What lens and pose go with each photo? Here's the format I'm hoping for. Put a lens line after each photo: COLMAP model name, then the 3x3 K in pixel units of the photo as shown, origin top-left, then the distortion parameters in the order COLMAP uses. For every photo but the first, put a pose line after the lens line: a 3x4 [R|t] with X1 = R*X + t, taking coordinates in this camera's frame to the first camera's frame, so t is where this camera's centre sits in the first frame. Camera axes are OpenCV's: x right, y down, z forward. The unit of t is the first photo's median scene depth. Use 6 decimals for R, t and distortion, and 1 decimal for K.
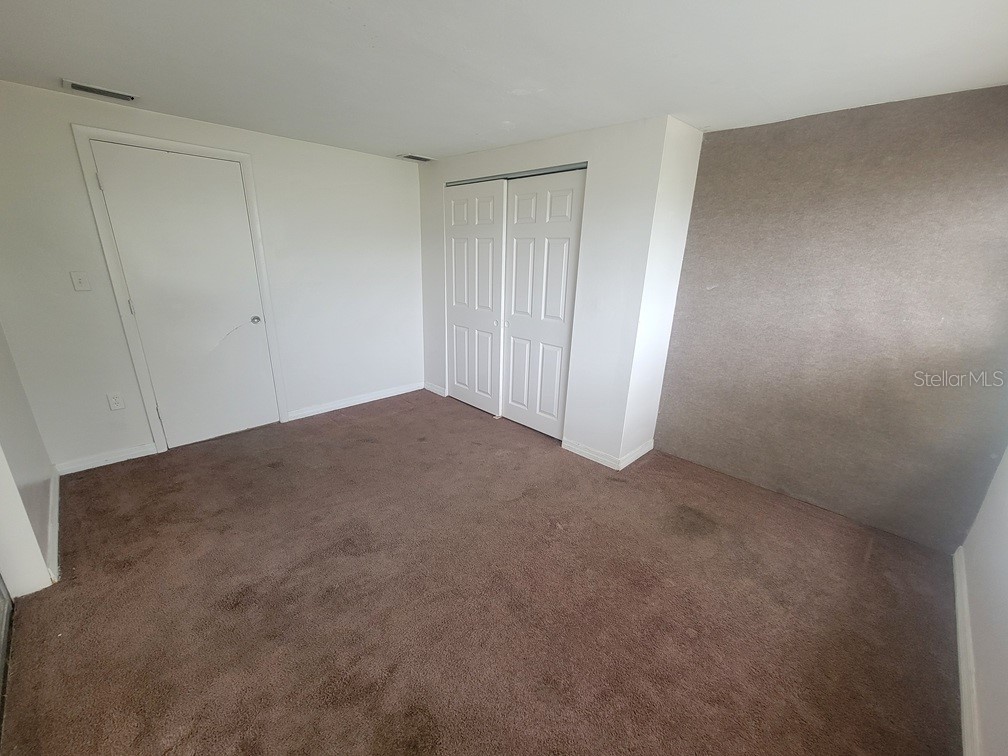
lens RADIAL K [[409.0, 0, 500.2], [0, 409.0, 381.4], [0, 0, 1]] dist [-0.001413, -0.000096]
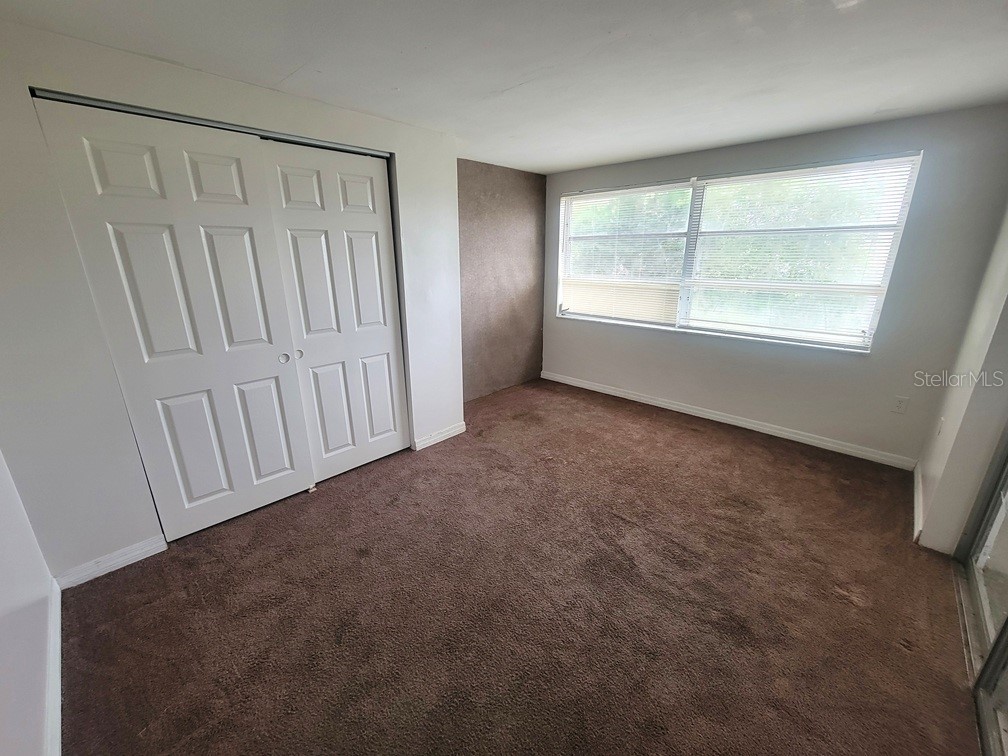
lens RADIAL K [[409.0, 0, 500.2], [0, 409.0, 381.4], [0, 0, 1]] dist [-0.001413, -0.000096]
pose [[-0.018124, -0.325366, 0.945414, -0.864444], [0.308538, 0.897602, 0.314826, -0.278016], [-0.951039, 0.297402, 0.084120, 0.830591]]
